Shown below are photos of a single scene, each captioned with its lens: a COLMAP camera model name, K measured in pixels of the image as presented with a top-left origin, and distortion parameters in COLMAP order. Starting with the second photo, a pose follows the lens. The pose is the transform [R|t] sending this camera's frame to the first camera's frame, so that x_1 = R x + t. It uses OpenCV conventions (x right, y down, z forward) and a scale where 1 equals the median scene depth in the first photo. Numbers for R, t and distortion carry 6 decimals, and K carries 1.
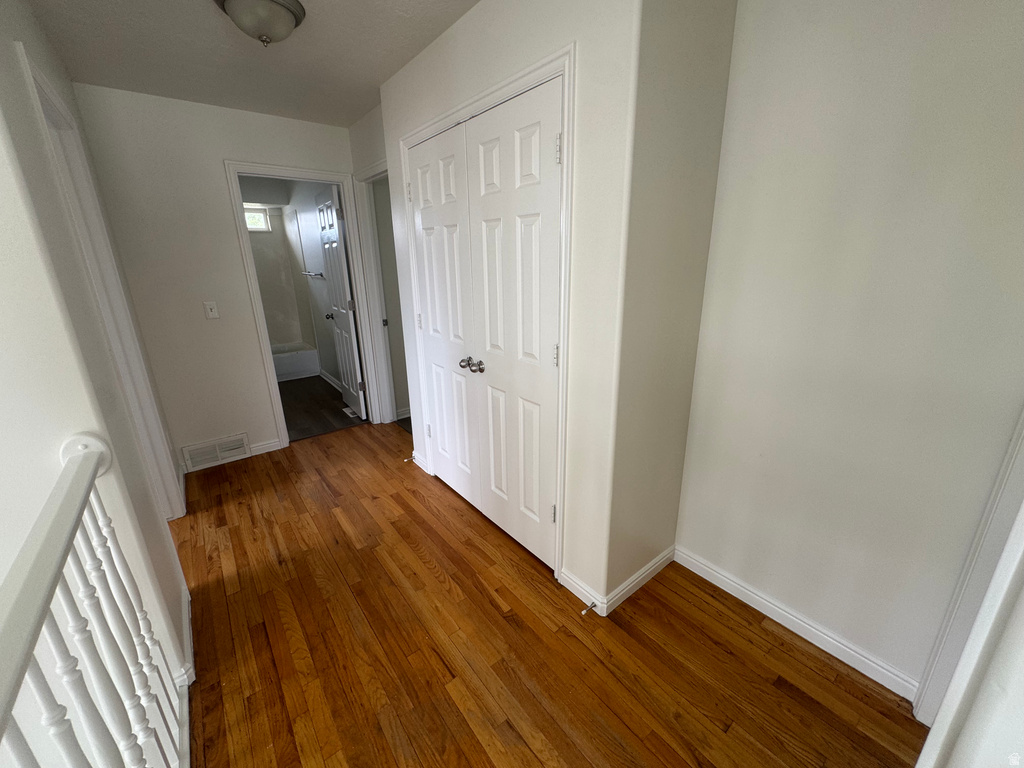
lens RADIAL K [[411.1, 0, 516.8], [0, 411.1, 382.8], [0, 0, 1]] dist [-0.005606, 0.000914]
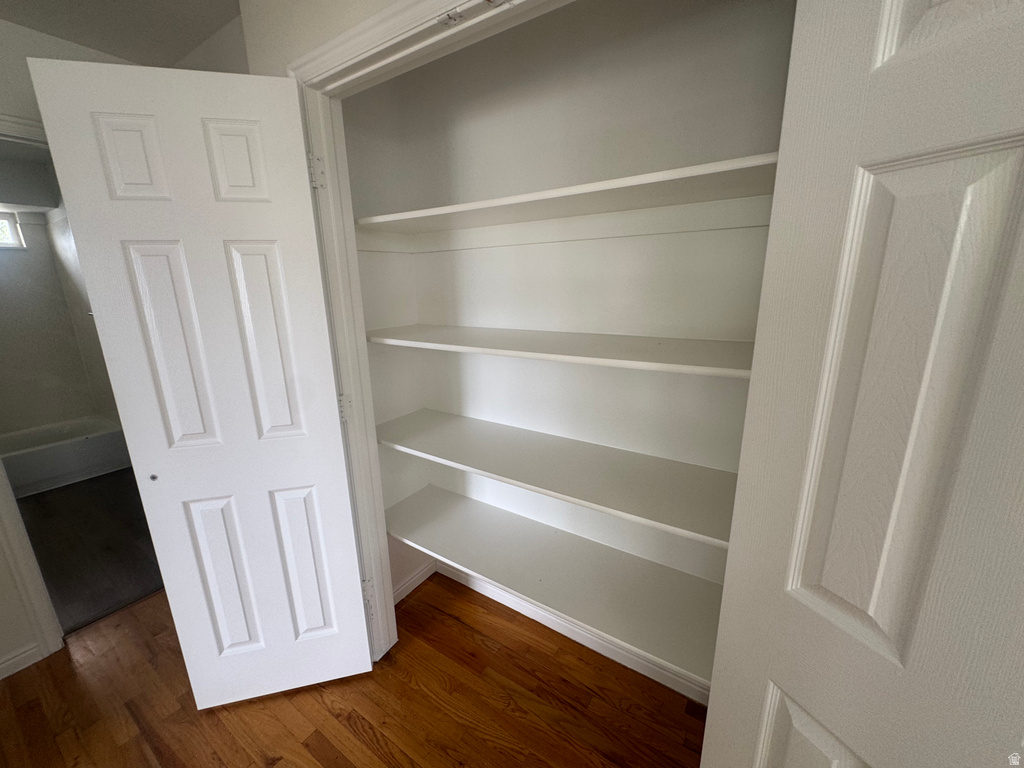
lens RADIAL K [[411.1, 0, 507.6], [0, 411.1, 384.7], [0, 0, 1]] dist [-0.005606, 0.000914]
pose [[0.953538, -0.076022, 0.291523, -0.087145], [0.092296, 0.994826, -0.042464, -0.062750], [-0.286786, 0.067397, 0.955621, 0.196422]]
